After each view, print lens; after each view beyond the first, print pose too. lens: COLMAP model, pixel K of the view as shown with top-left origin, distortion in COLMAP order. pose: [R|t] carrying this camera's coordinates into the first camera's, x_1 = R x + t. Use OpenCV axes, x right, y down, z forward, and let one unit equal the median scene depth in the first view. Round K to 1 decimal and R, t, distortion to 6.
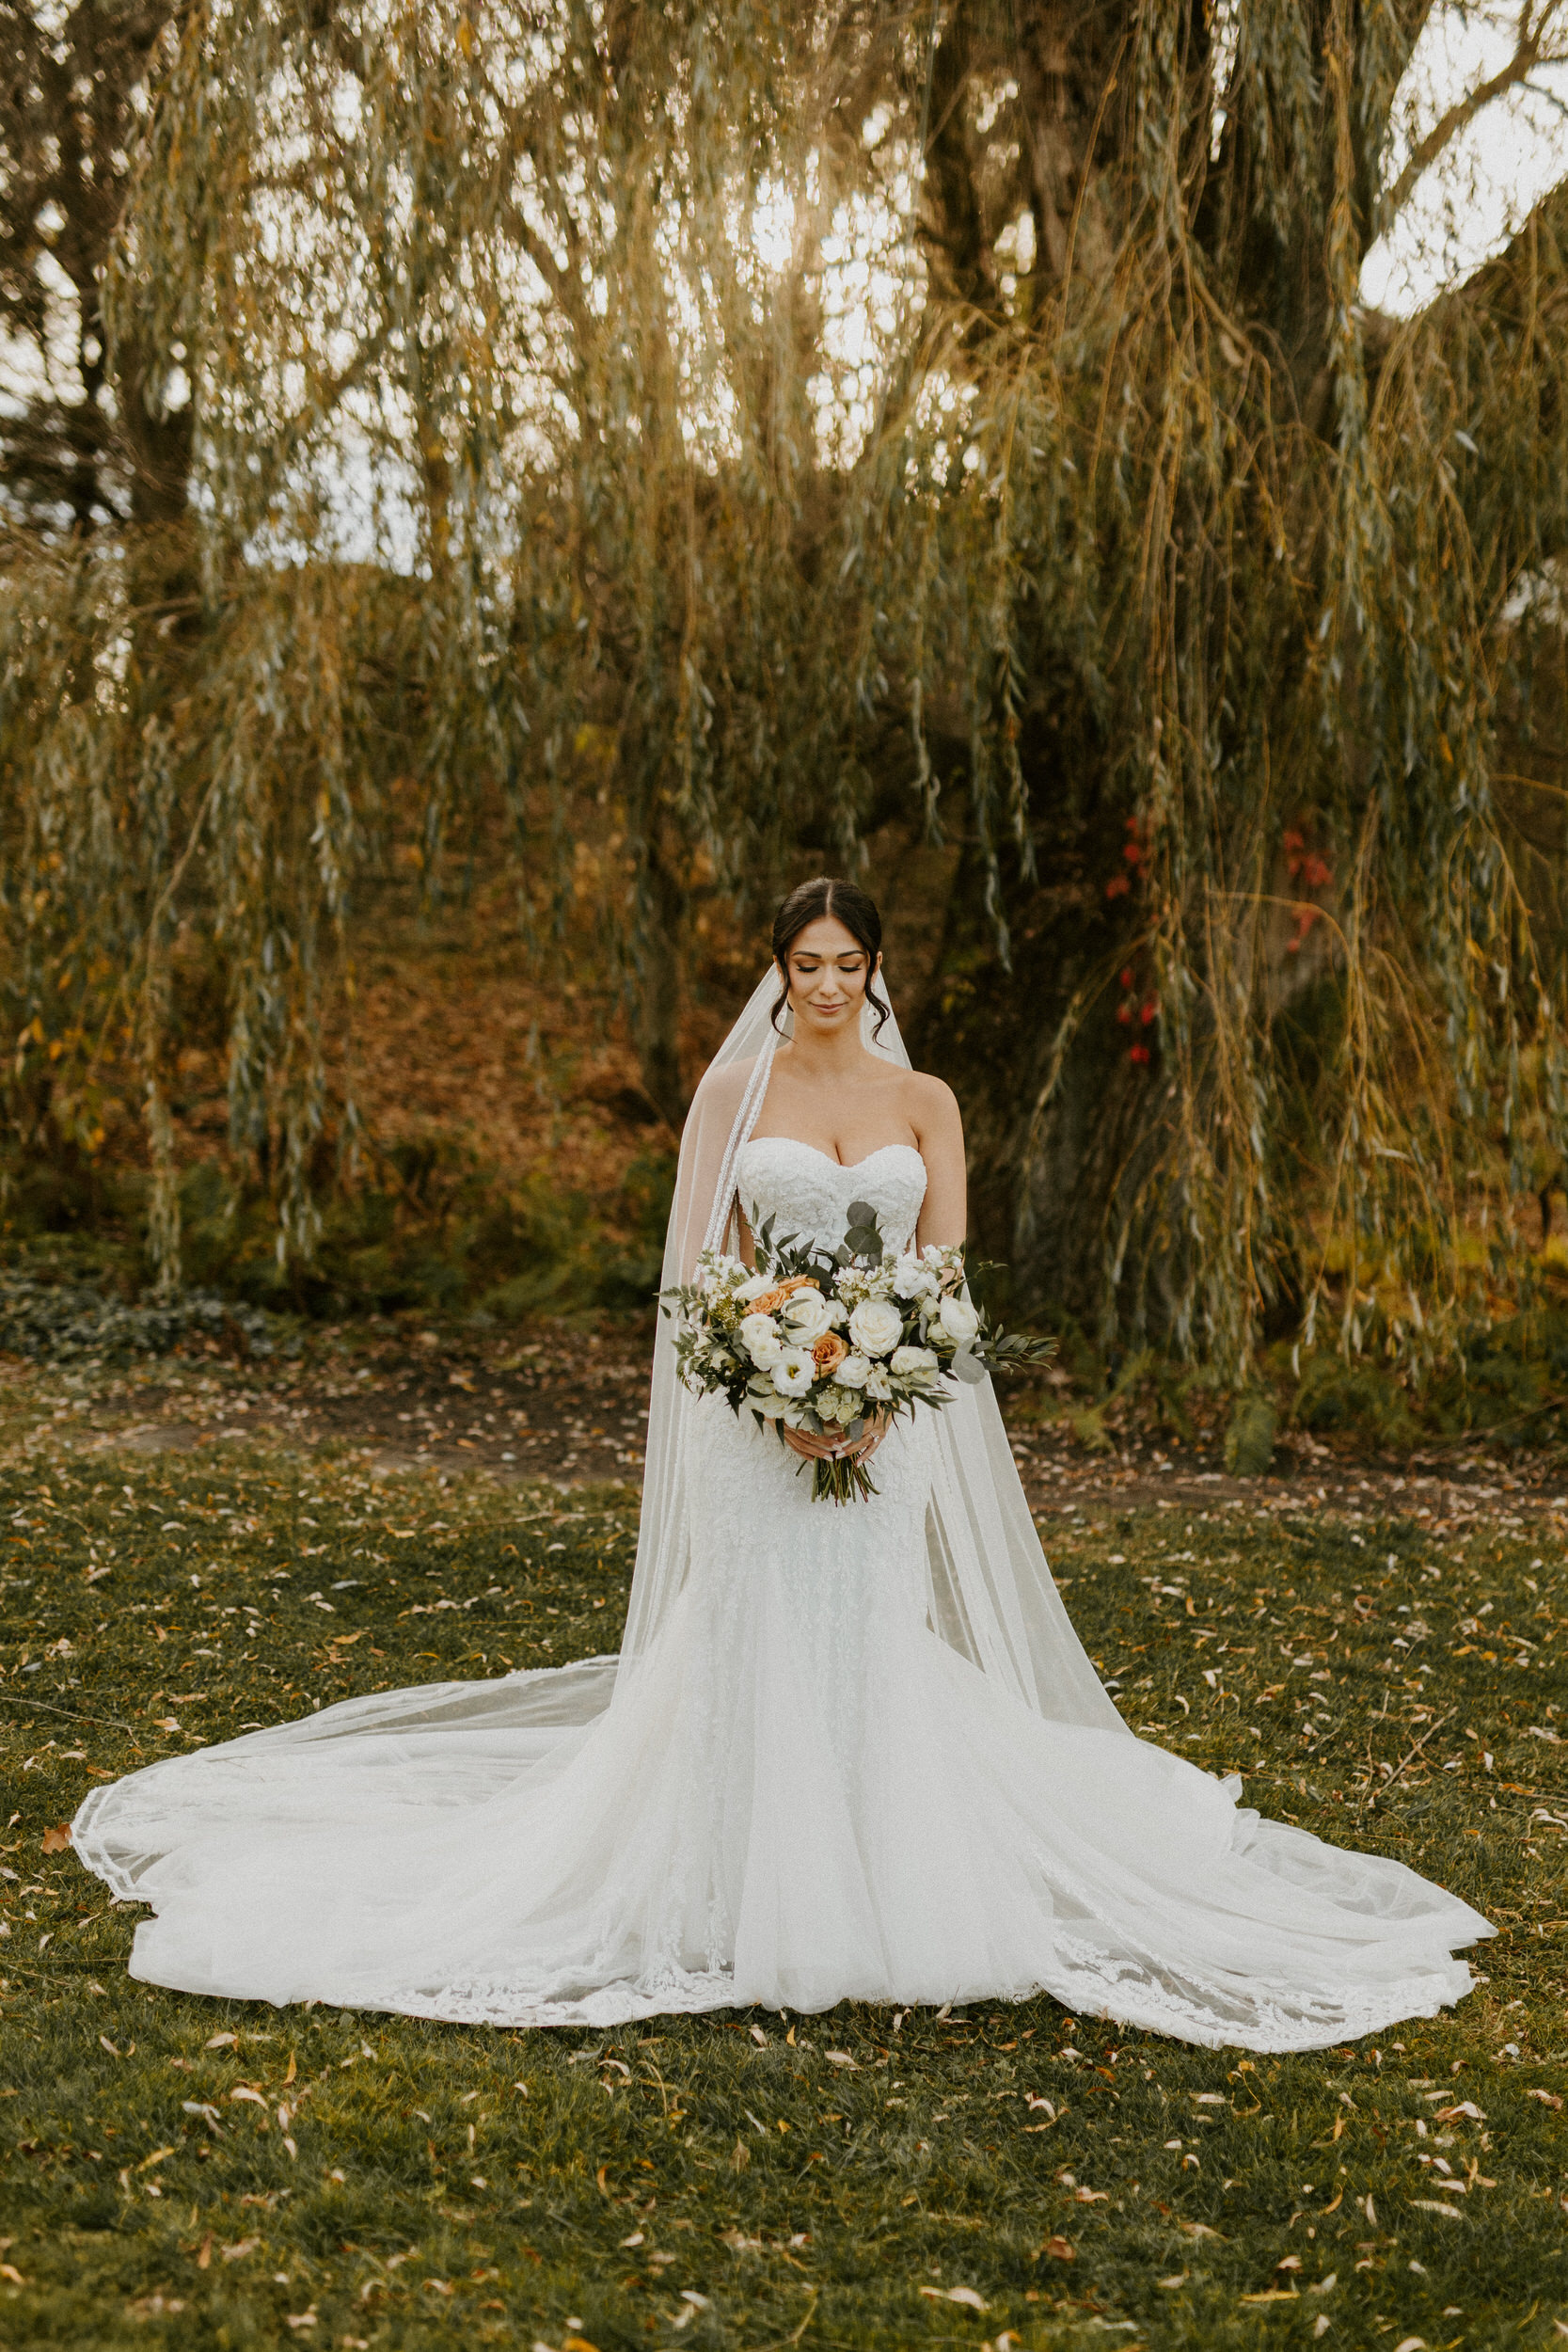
lens RADIAL K [[3379.7, 0, 784.0], [0, 3379.7, 1176.0], [0, 0, 1]] dist [-0.011559, -0.033763]
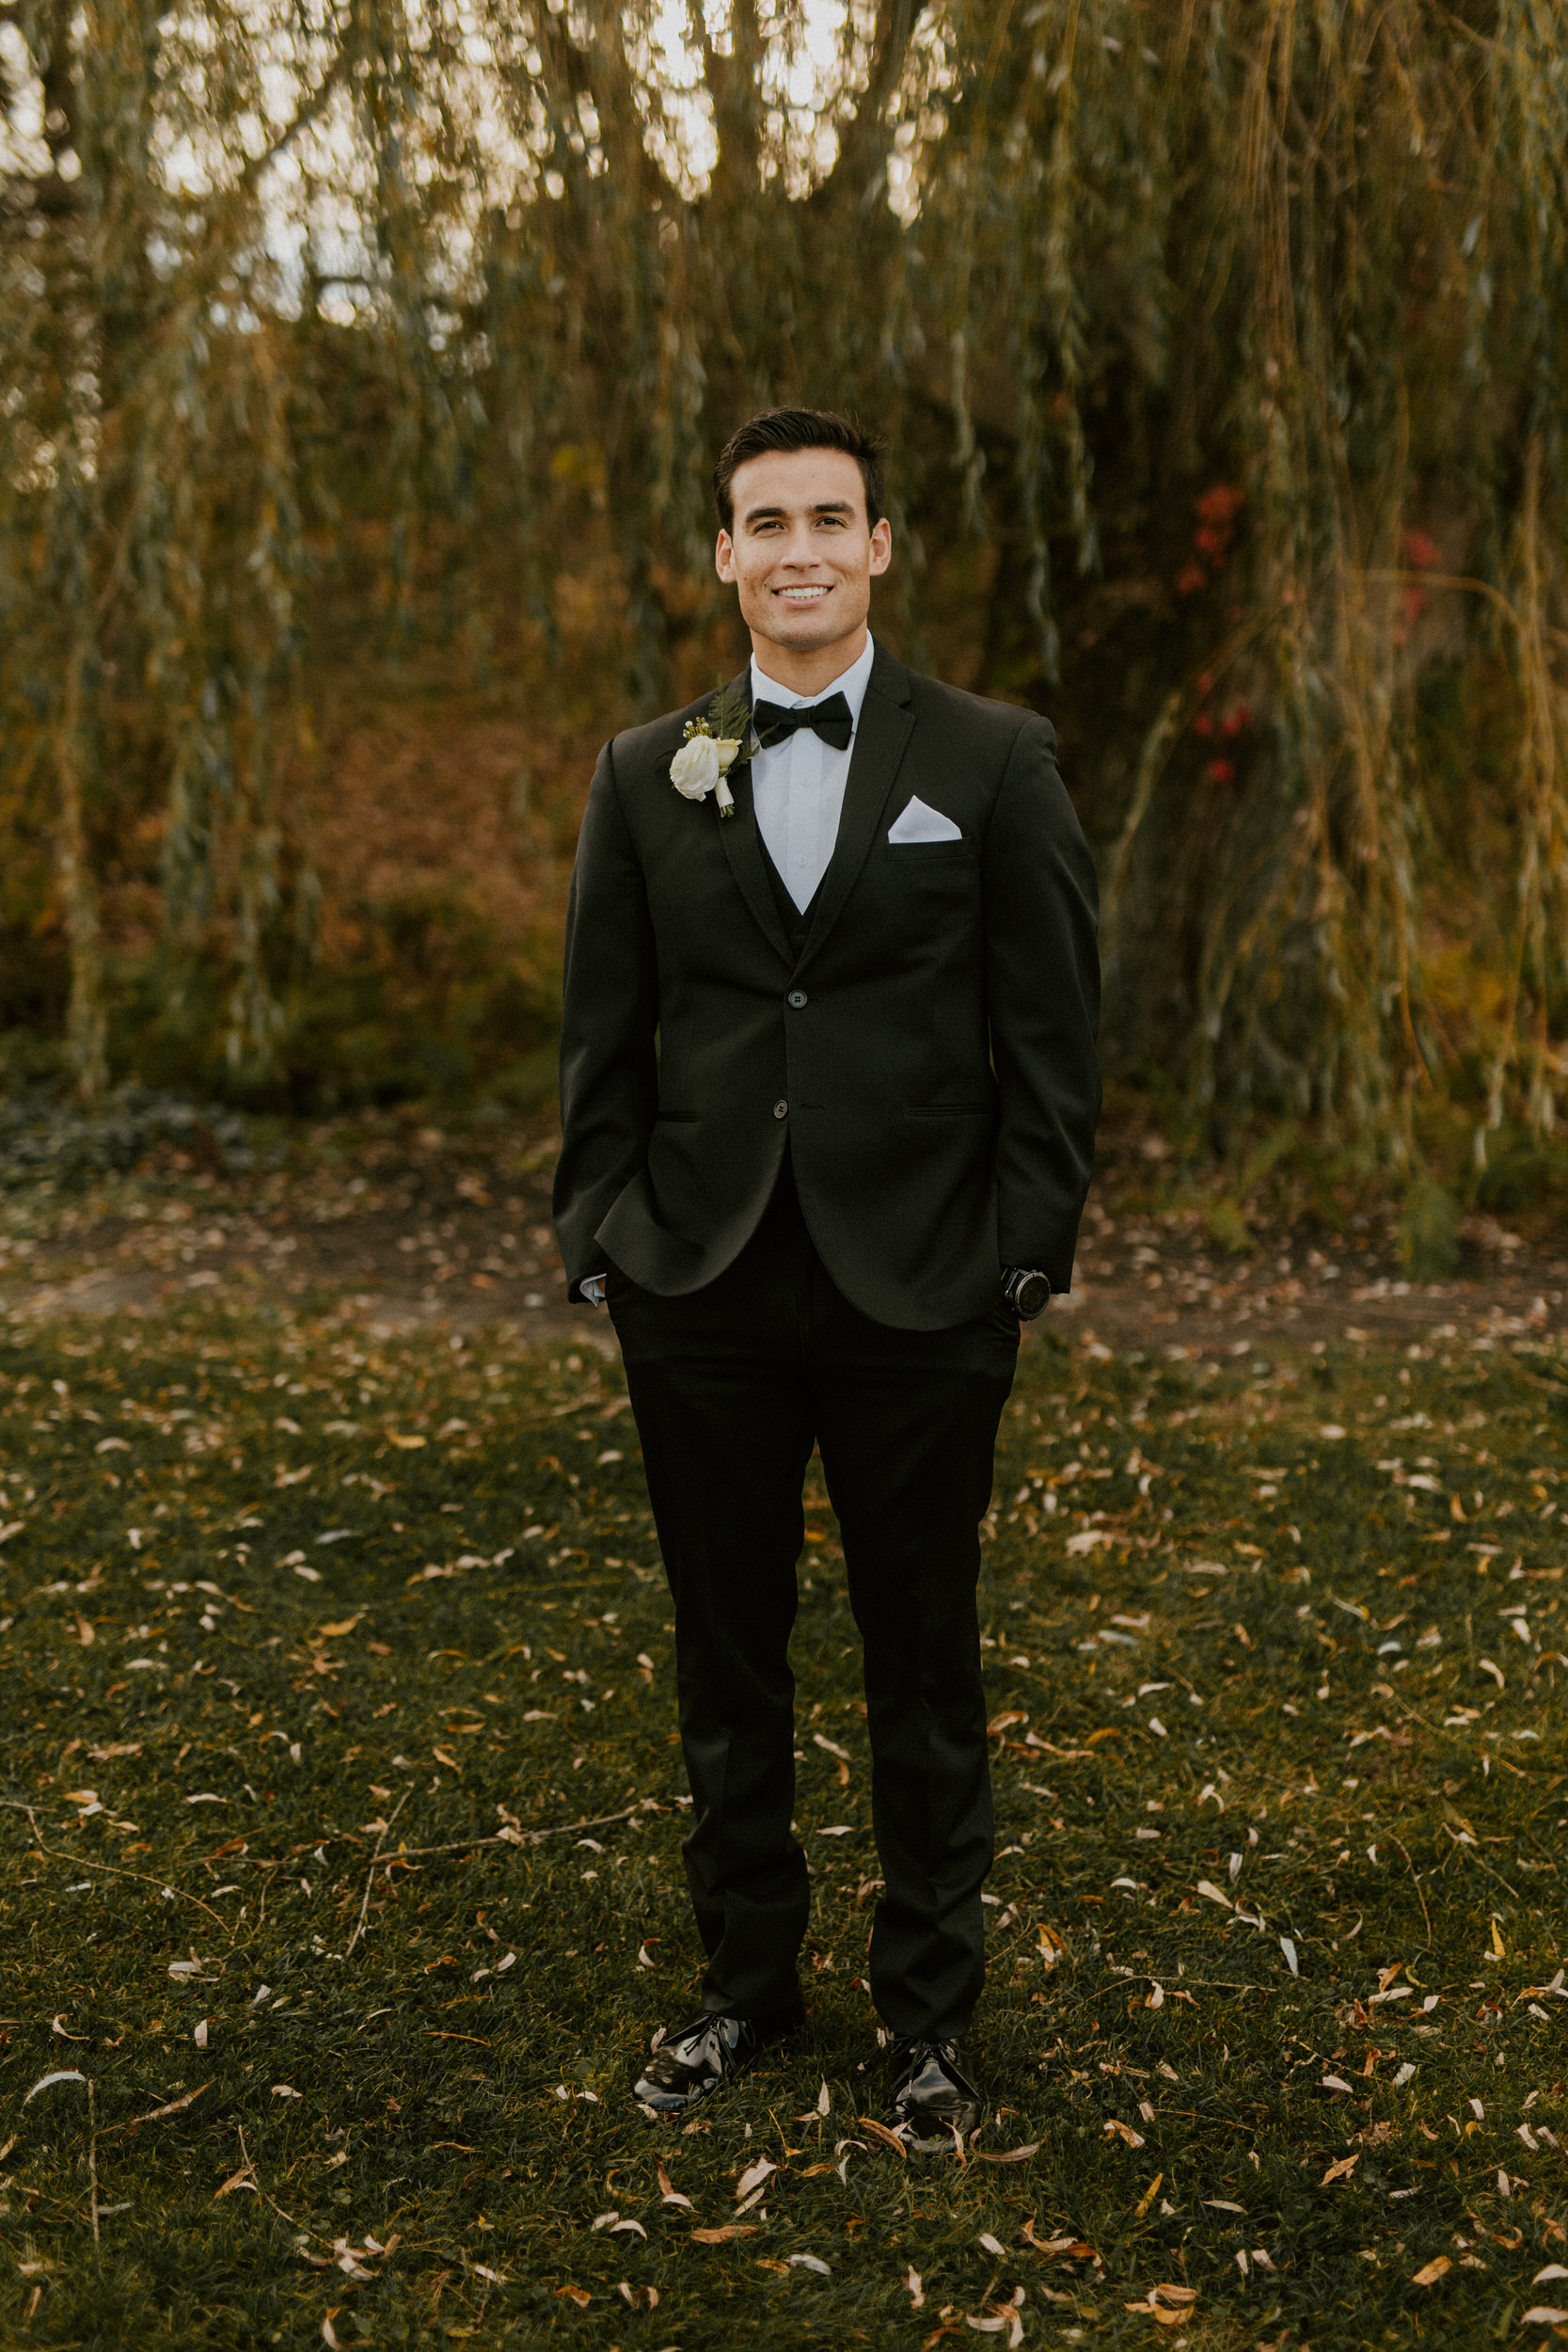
lens RADIAL K [[3285.8, 0, 850.7], [0, 3285.8, 1177.1], [0, 0, 1]] dist [0.004113, 0.035765]
pose [[0.998561, -0.050144, 0.018997, -0.021288], [0.048378, 0.995276, 0.084174, -0.012287], [-0.023129, -0.083134, 0.996270, 0.234142]]
